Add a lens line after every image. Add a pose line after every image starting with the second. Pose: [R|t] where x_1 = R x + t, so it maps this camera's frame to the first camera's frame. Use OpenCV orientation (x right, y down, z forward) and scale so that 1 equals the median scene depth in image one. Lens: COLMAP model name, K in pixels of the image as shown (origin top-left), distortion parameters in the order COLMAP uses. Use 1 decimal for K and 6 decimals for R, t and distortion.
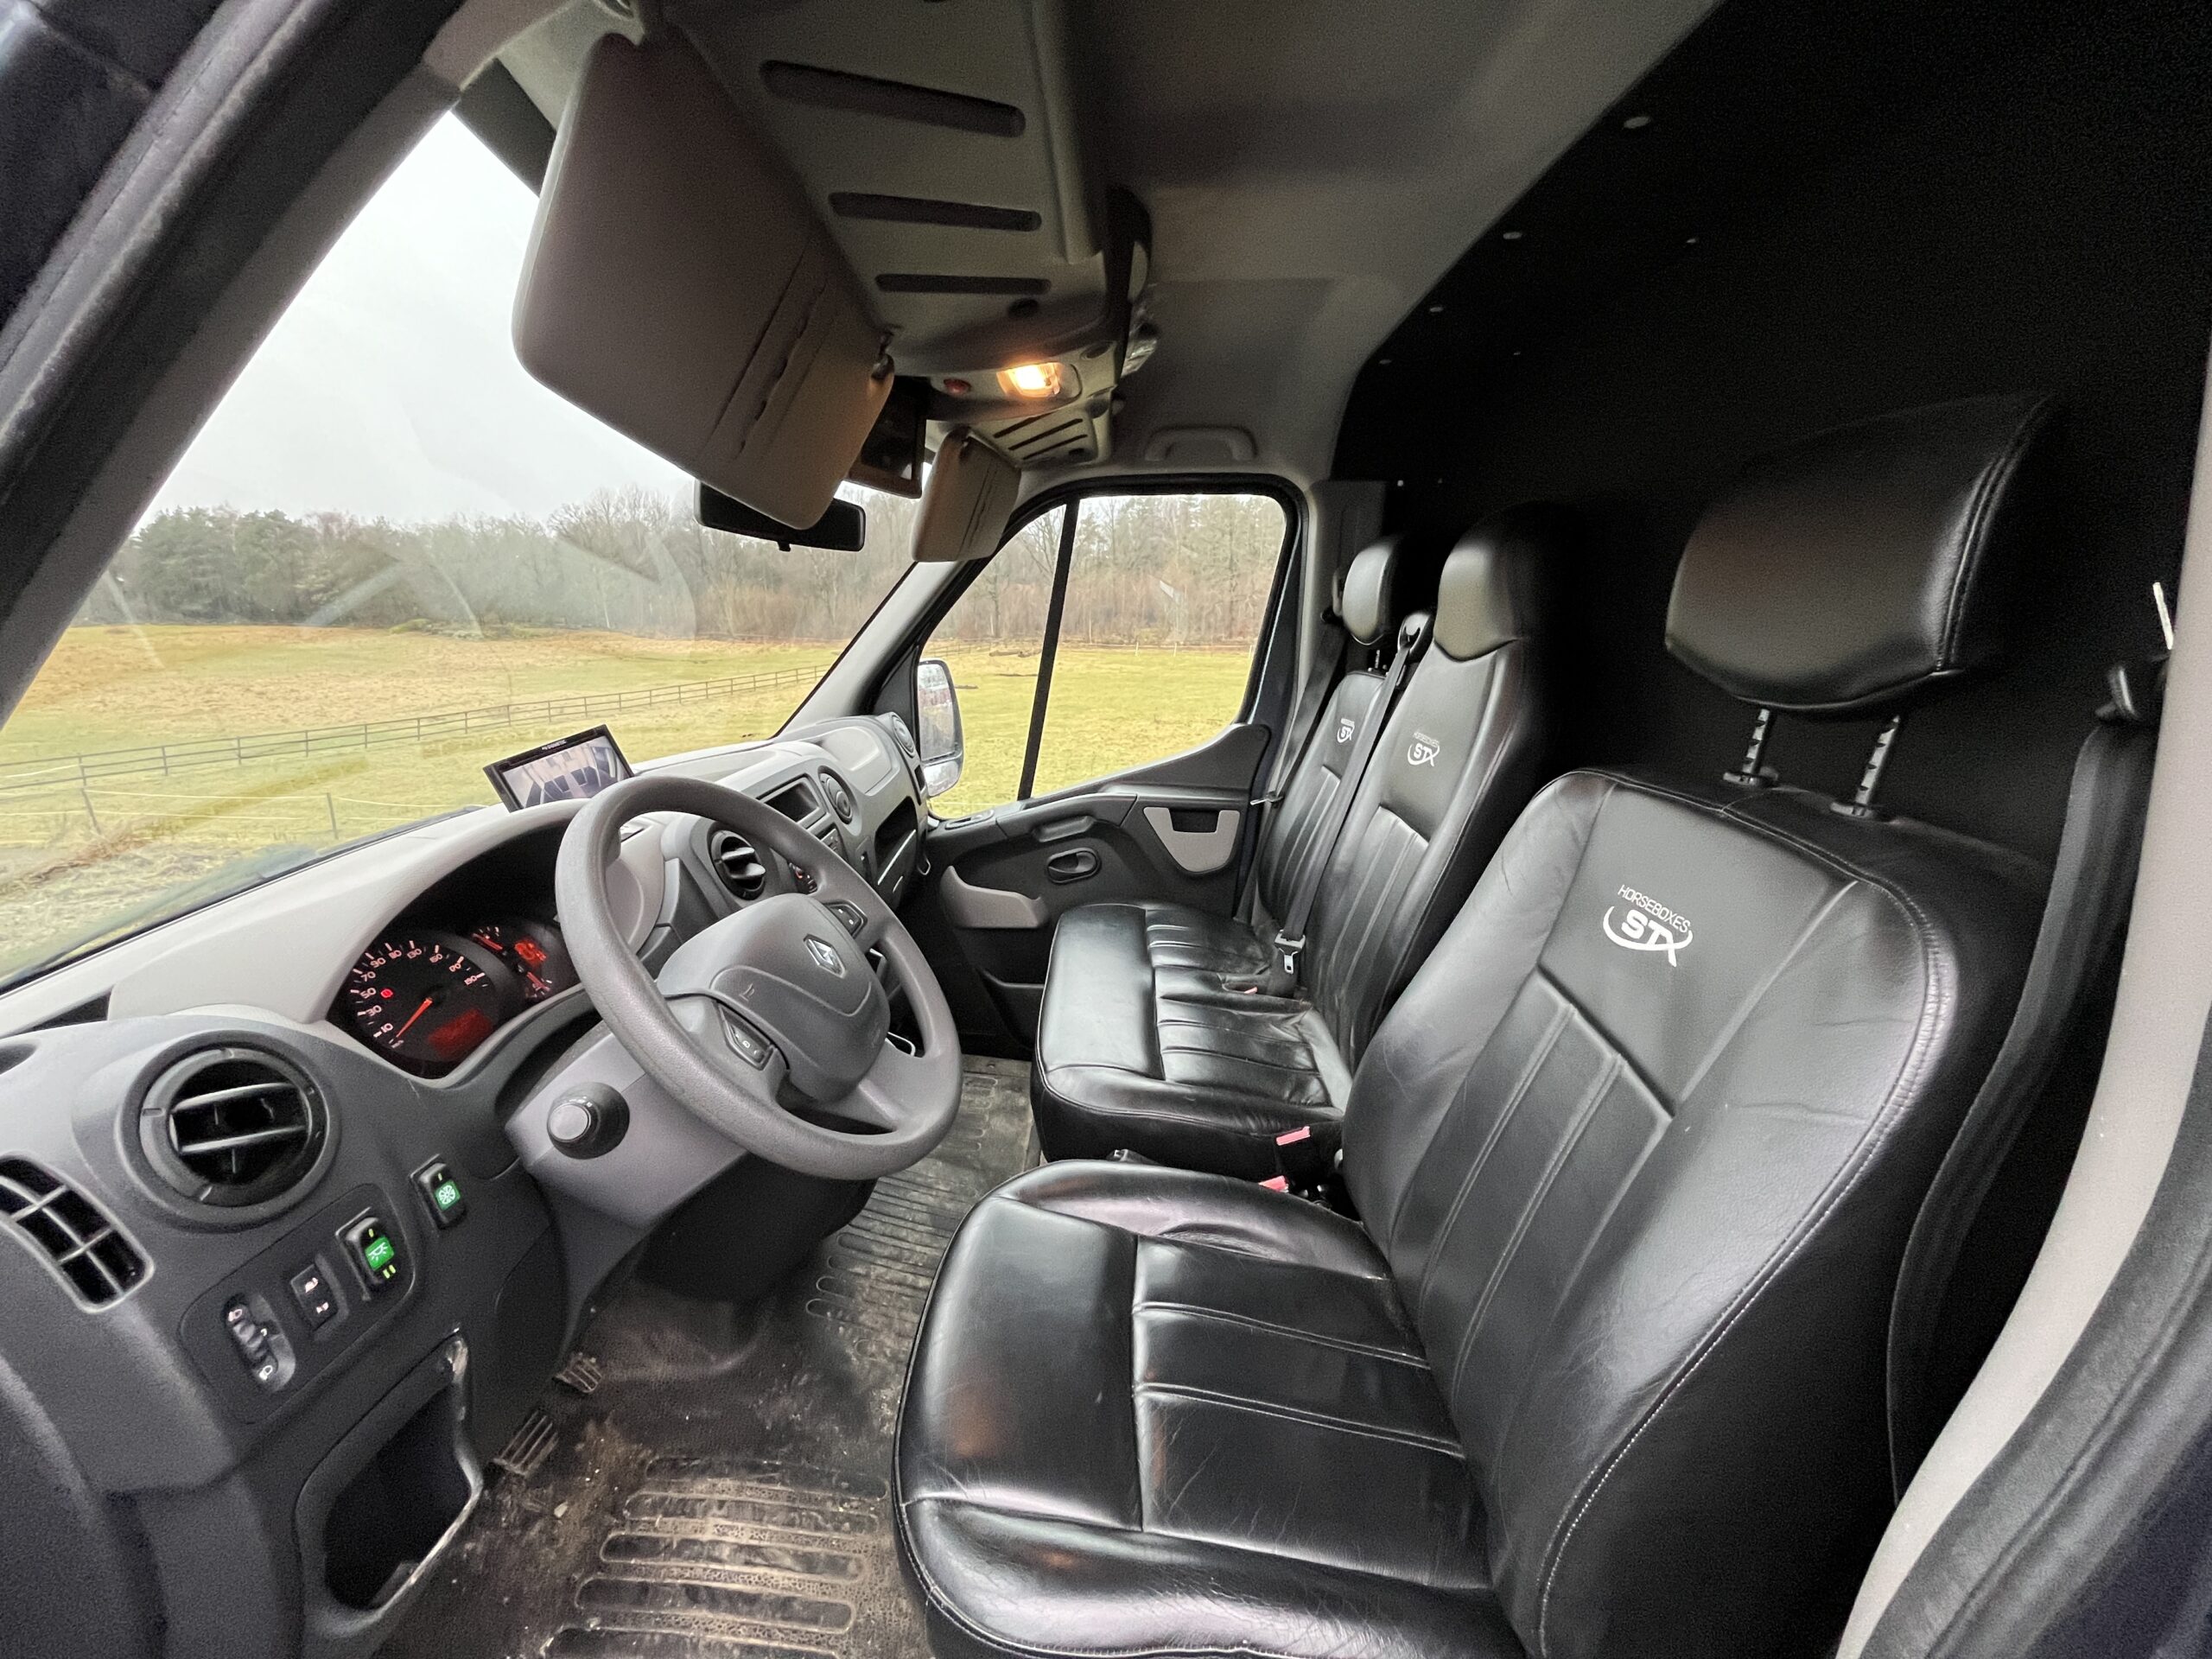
lens RADIAL K [[891.2, 0, 1097.2], [0, 891.2, 836.3], [0, 0, 1]] dist [-0.004143, -0.000892]
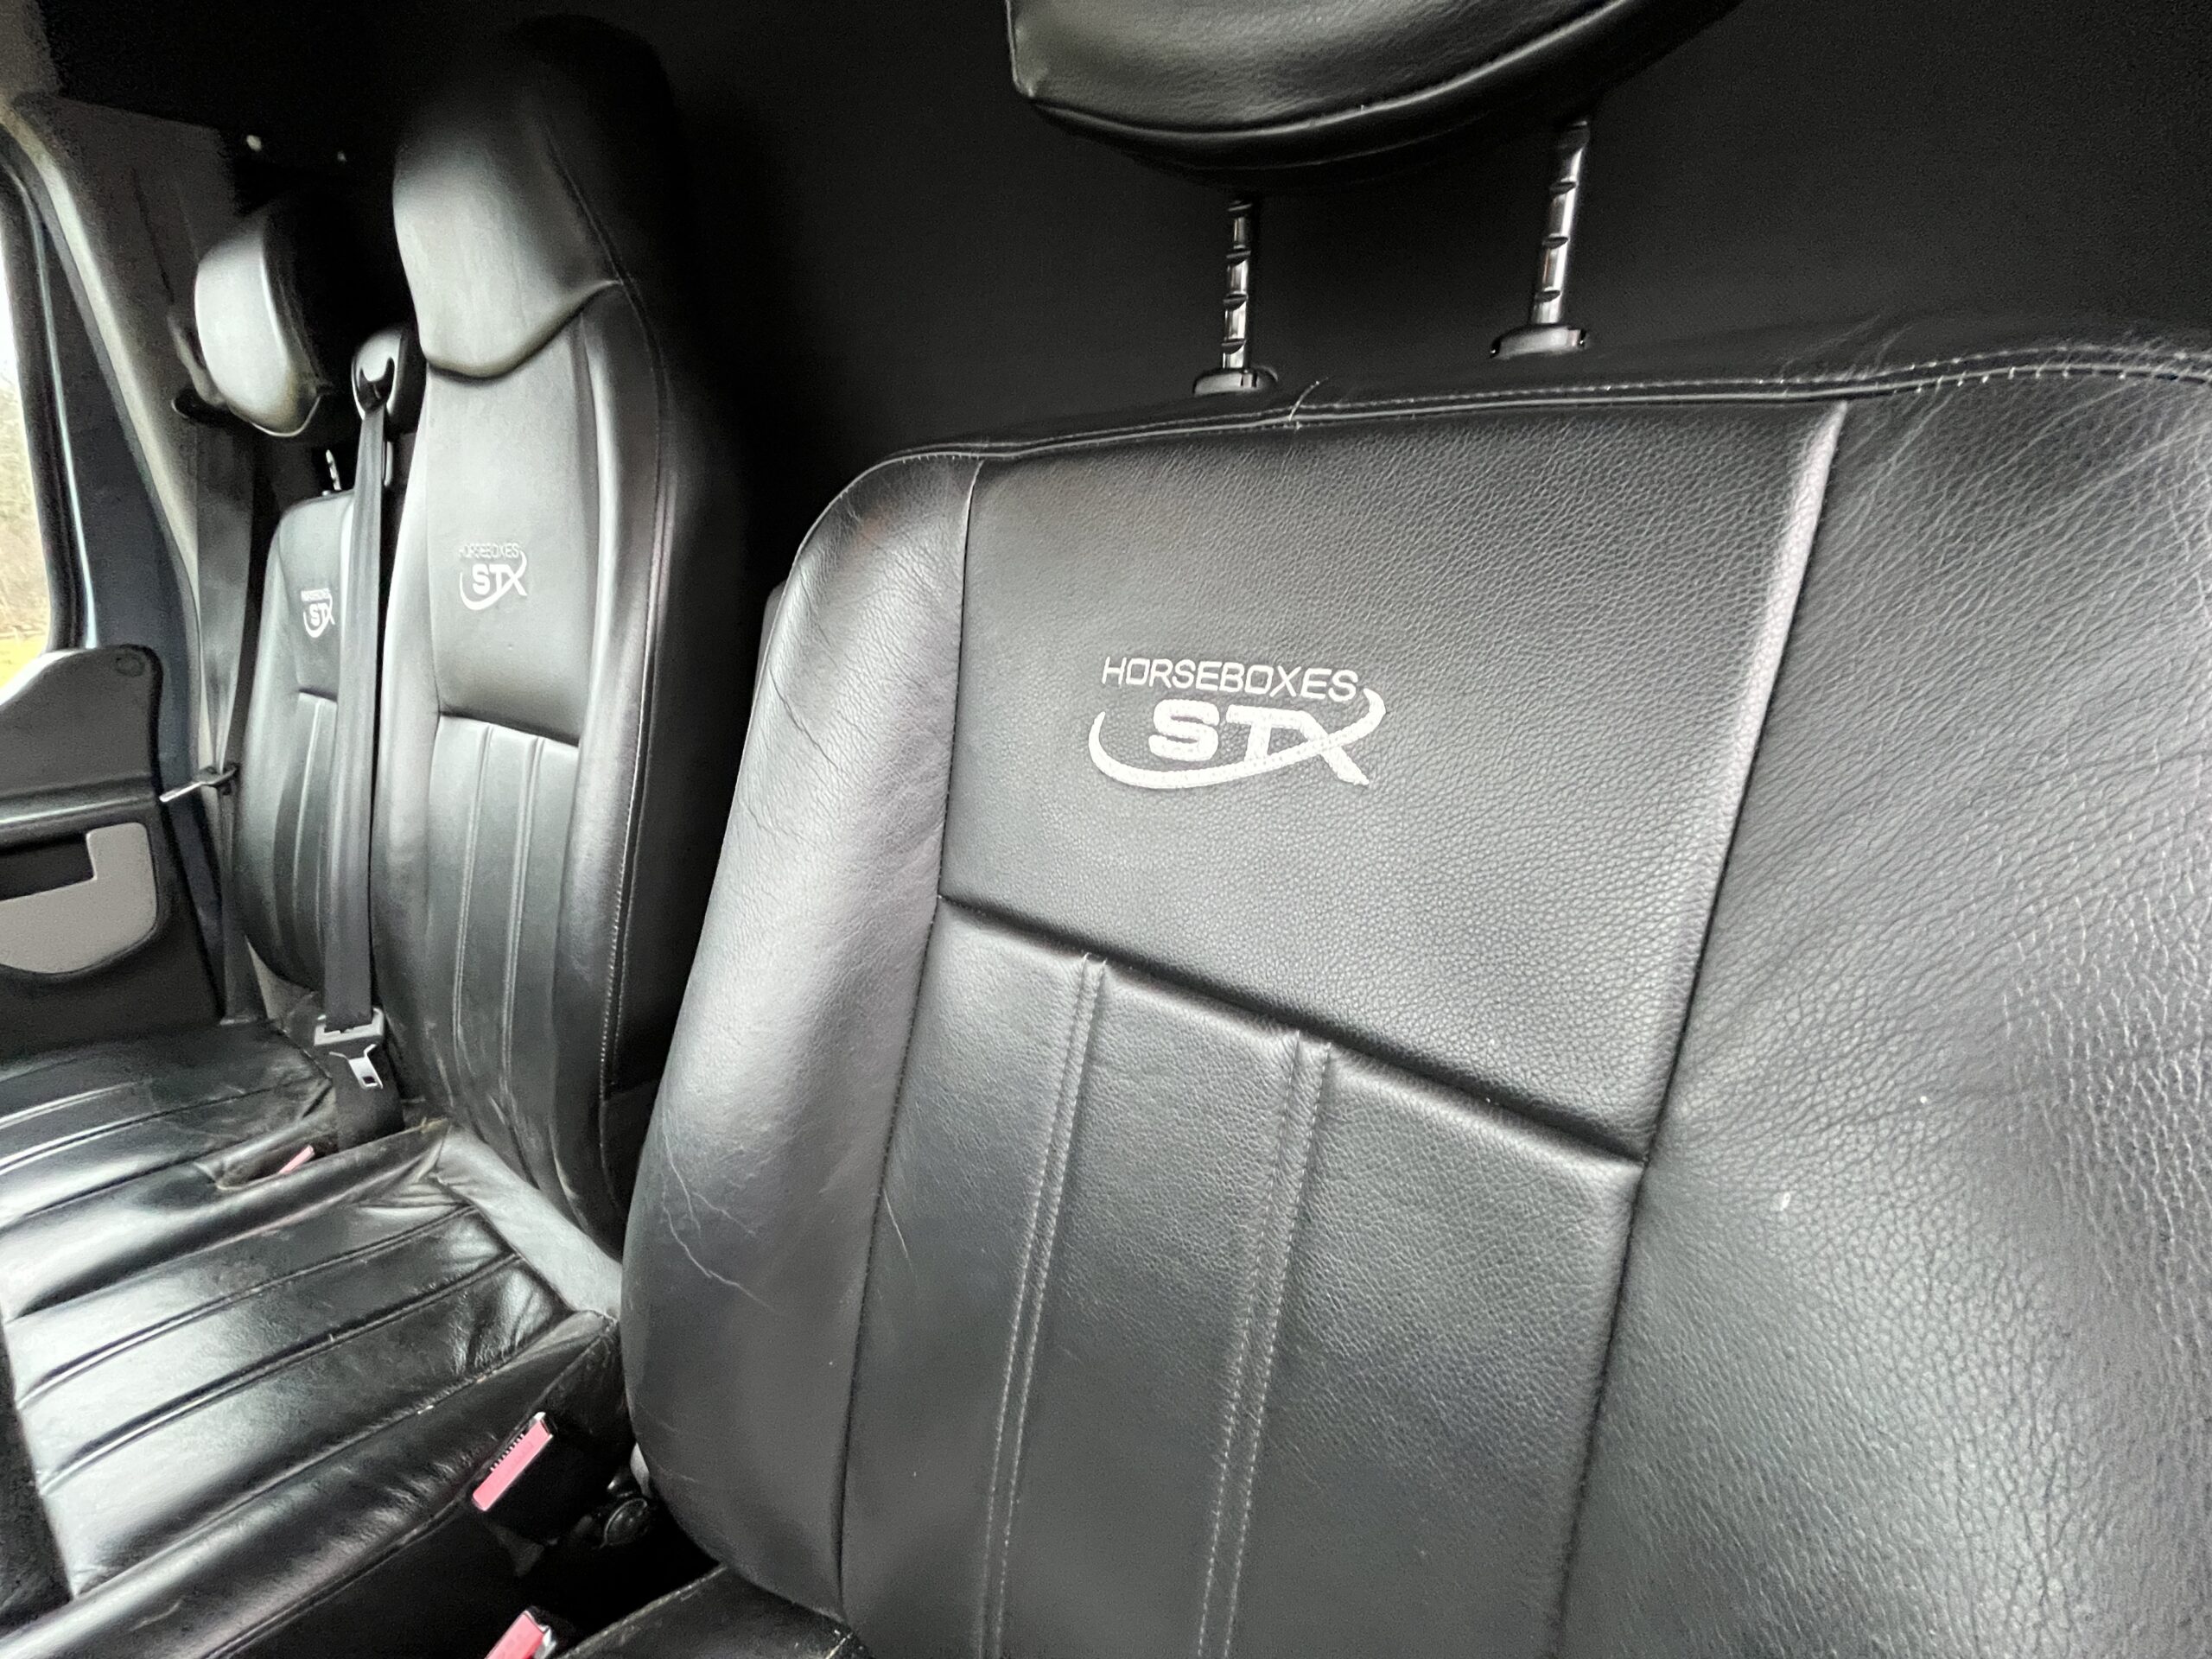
lens RADIAL K [[896.0, 0, 1100.4], [0, 896.0, 835.7], [0, 0, 1]] dist [-0.004143, -0.000378]
pose [[0.569778, -0.313504, 0.759650, 0.125832], [0.256446, 0.946044, 0.198080, 0.026966], [-0.780761, 0.081948, 0.619432, 0.404818]]
